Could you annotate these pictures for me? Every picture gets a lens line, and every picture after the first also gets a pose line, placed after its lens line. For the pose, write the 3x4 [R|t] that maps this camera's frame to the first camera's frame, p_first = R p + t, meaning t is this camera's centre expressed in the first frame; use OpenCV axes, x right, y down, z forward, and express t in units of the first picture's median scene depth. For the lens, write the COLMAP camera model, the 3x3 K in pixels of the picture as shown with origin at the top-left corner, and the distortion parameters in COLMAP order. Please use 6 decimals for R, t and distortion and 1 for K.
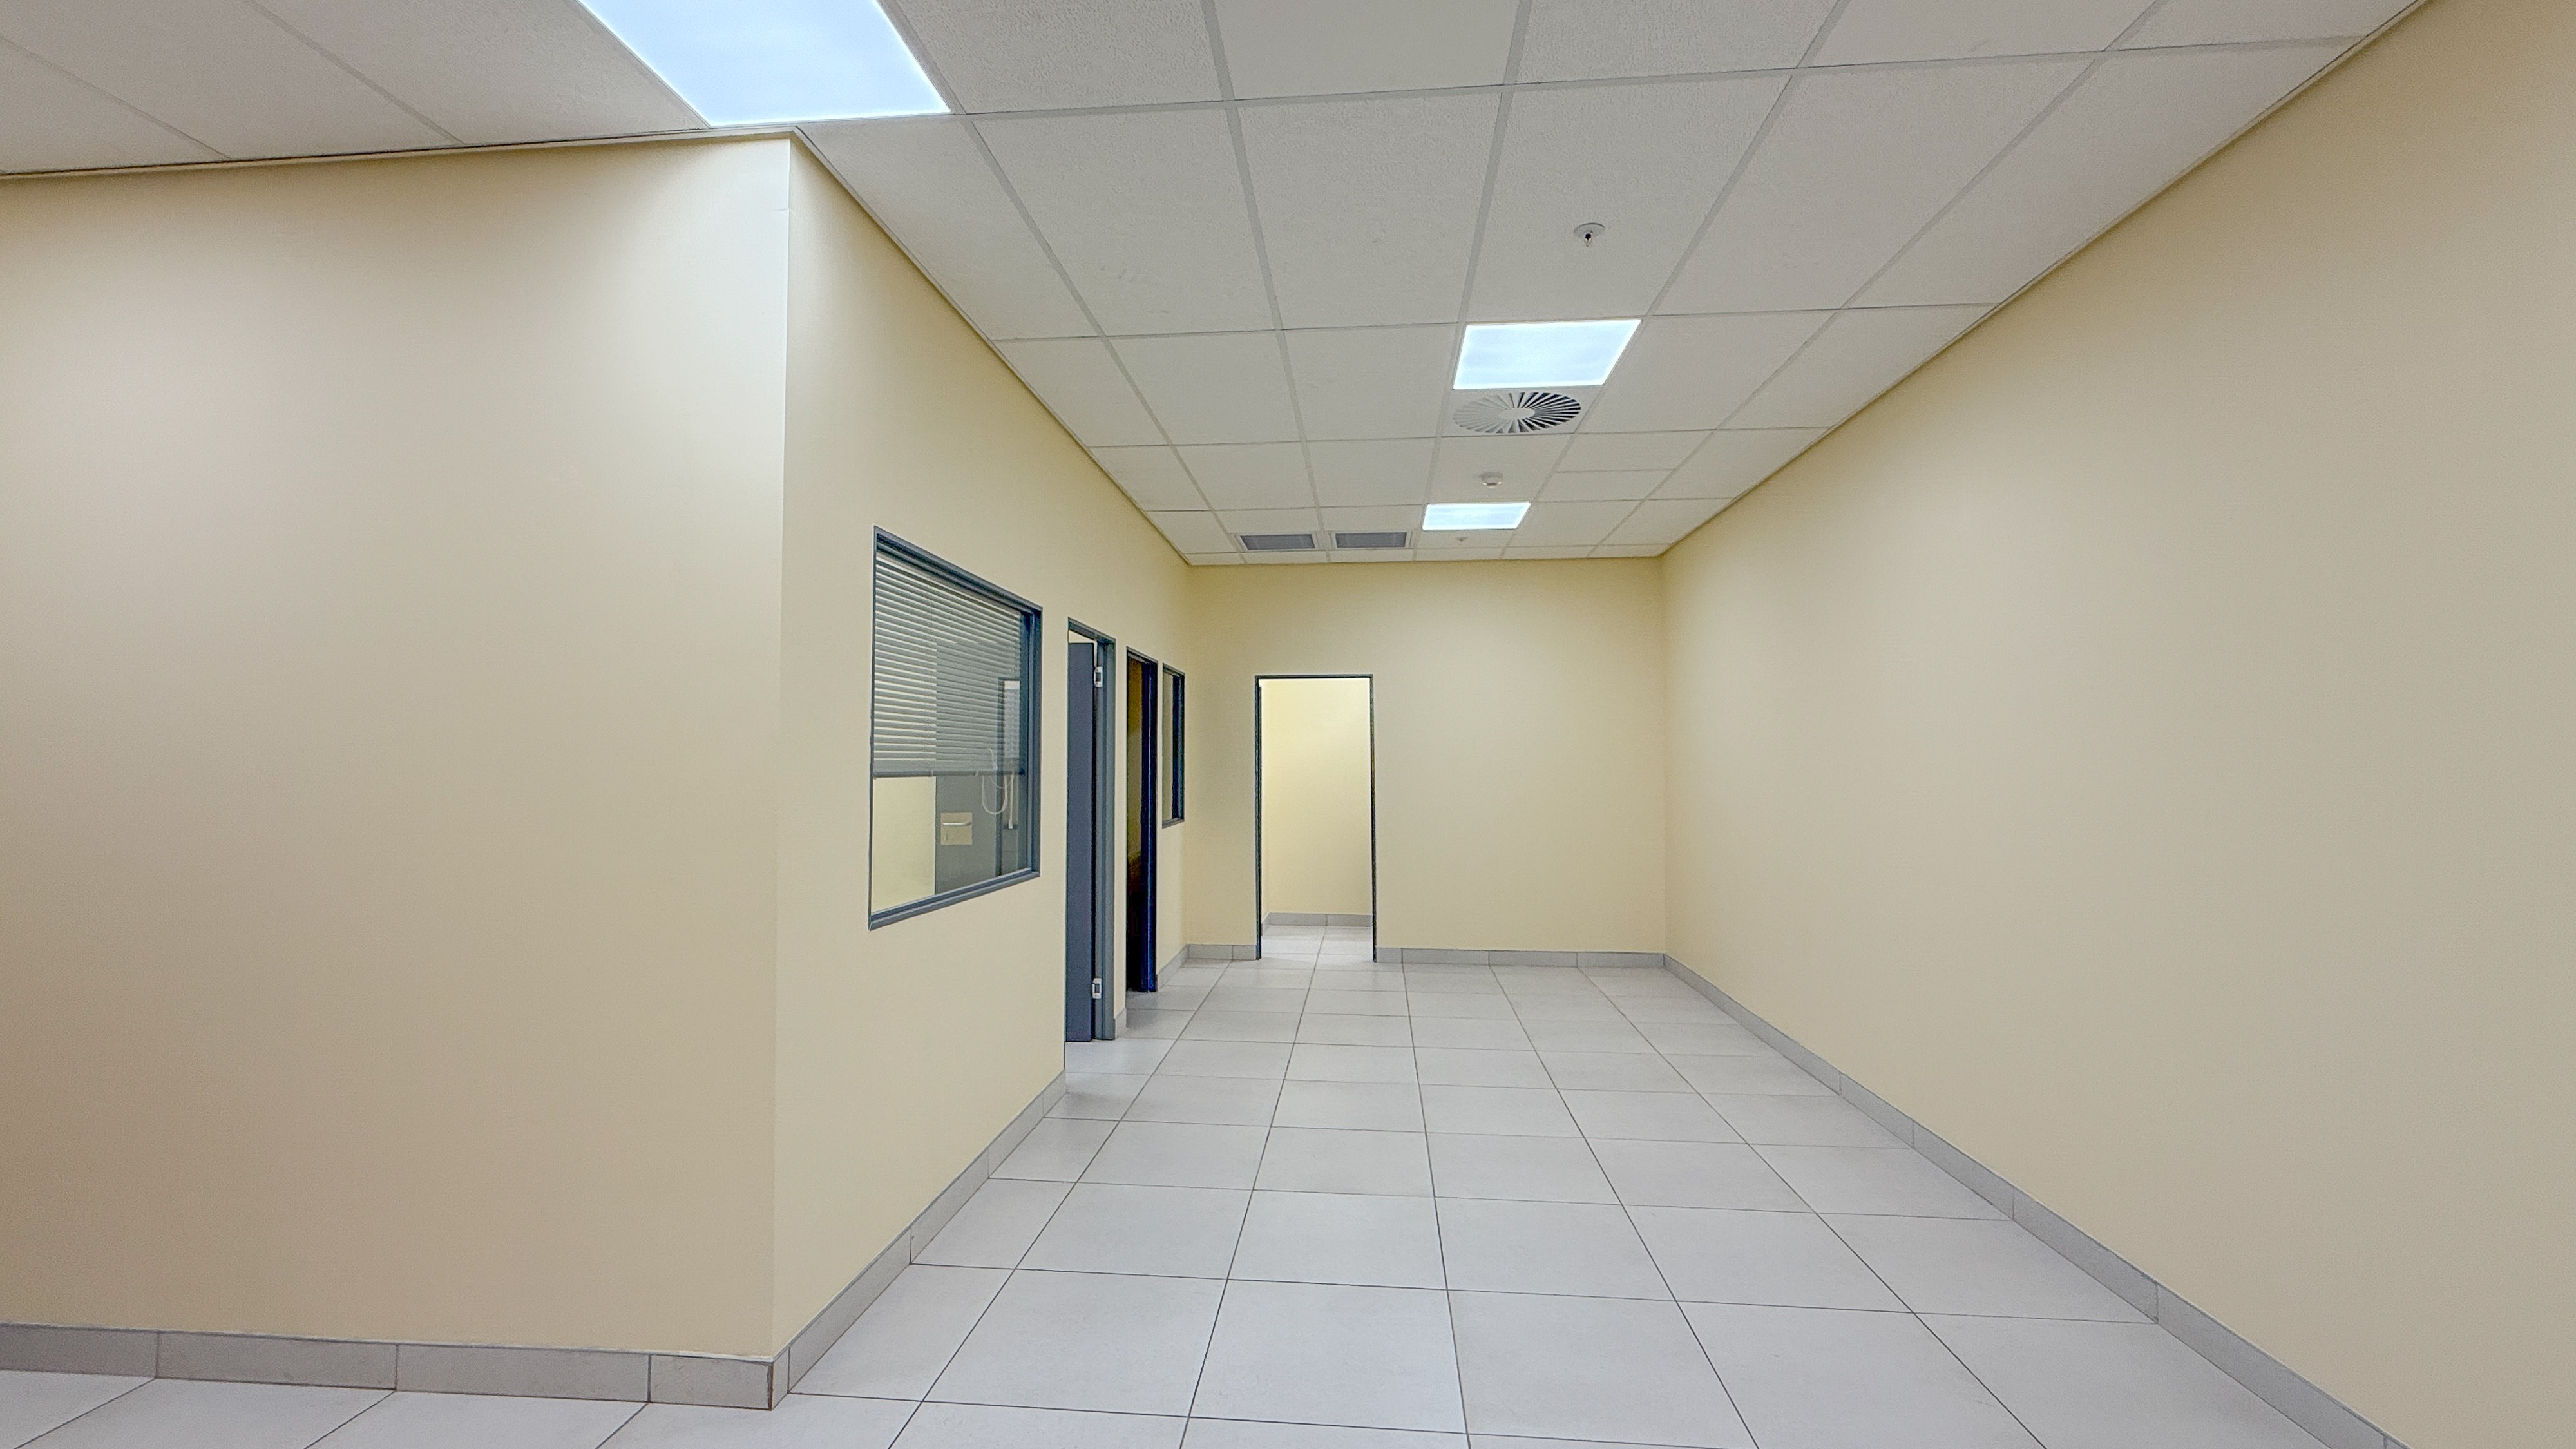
lens RADIAL K [[1056.4, 0, 1288.0], [0, 1056.4, 715.5], [0, 0, 1]] dist [0.004267, -0.000038]
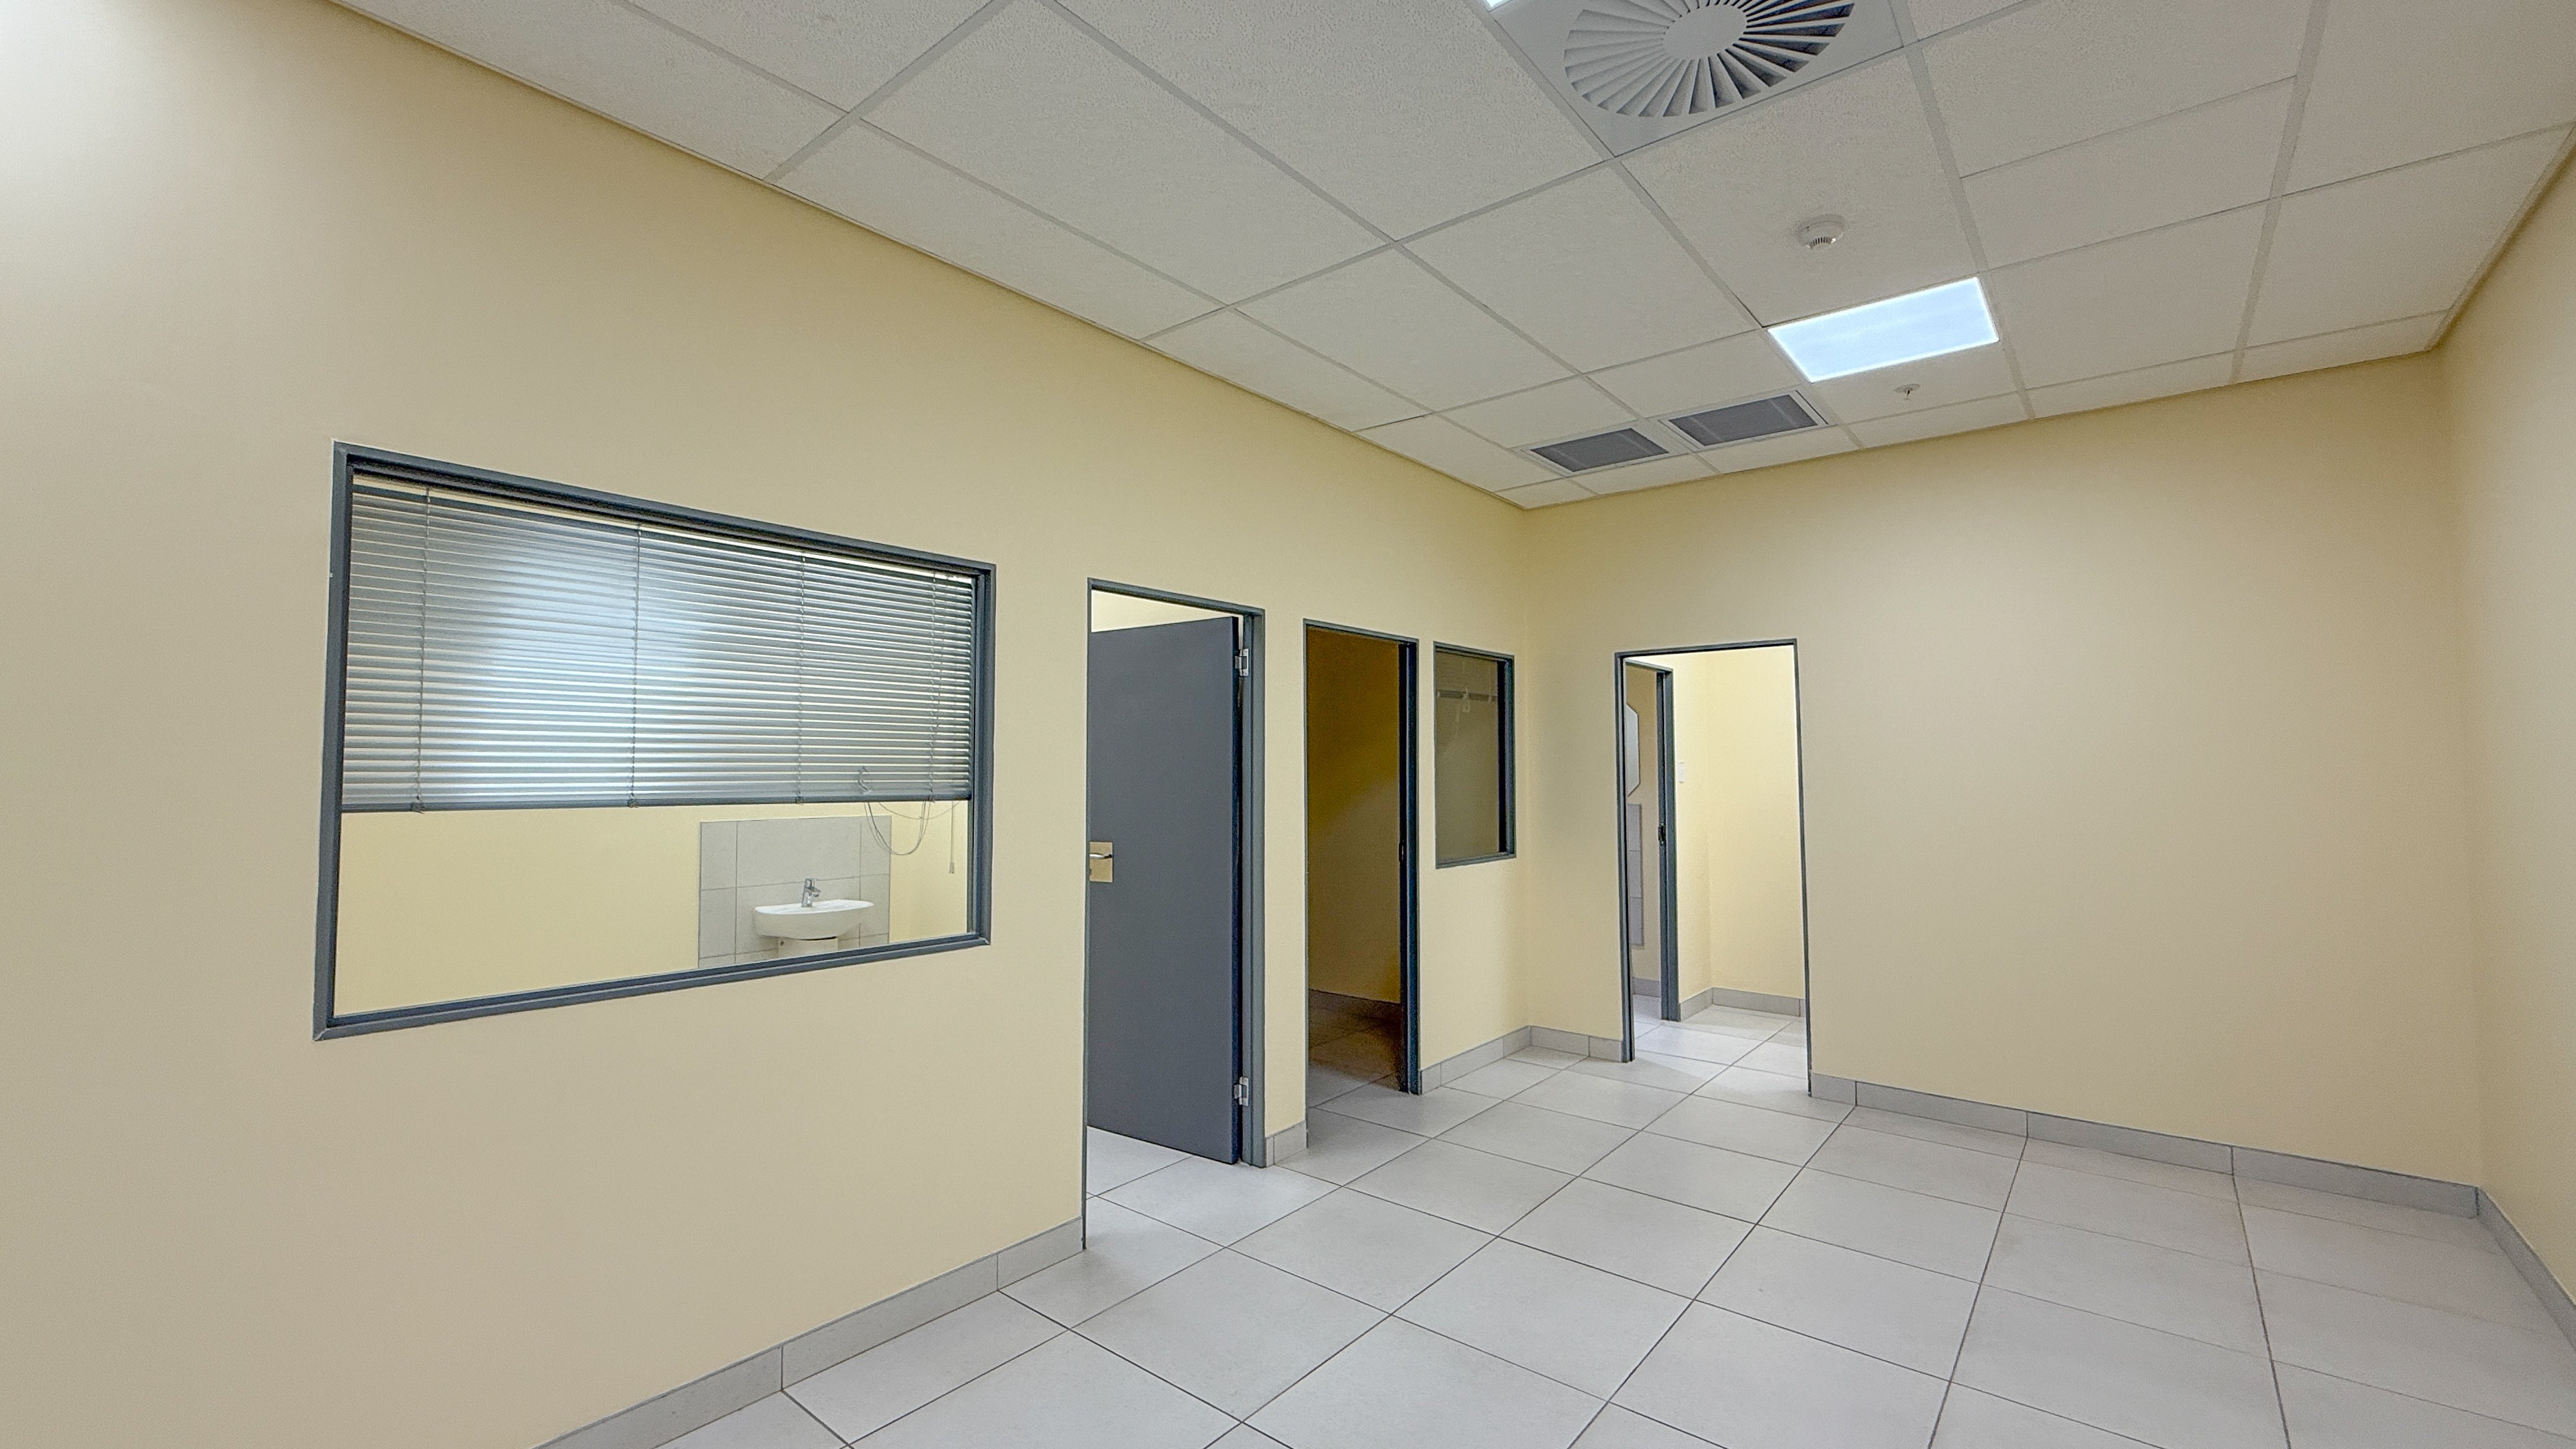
lens RADIAL K [[1056.3, 0, 1280.4], [0, 1056.3, 723.3], [0, 0, 1]] dist [0.004267, -0.000038]
pose [[0.822401, -0.024683, -0.568372, 0.222127], [0.024480, 0.999668, -0.007991, 0.010229], [0.568381, -0.007342, 0.822733, 0.361505]]
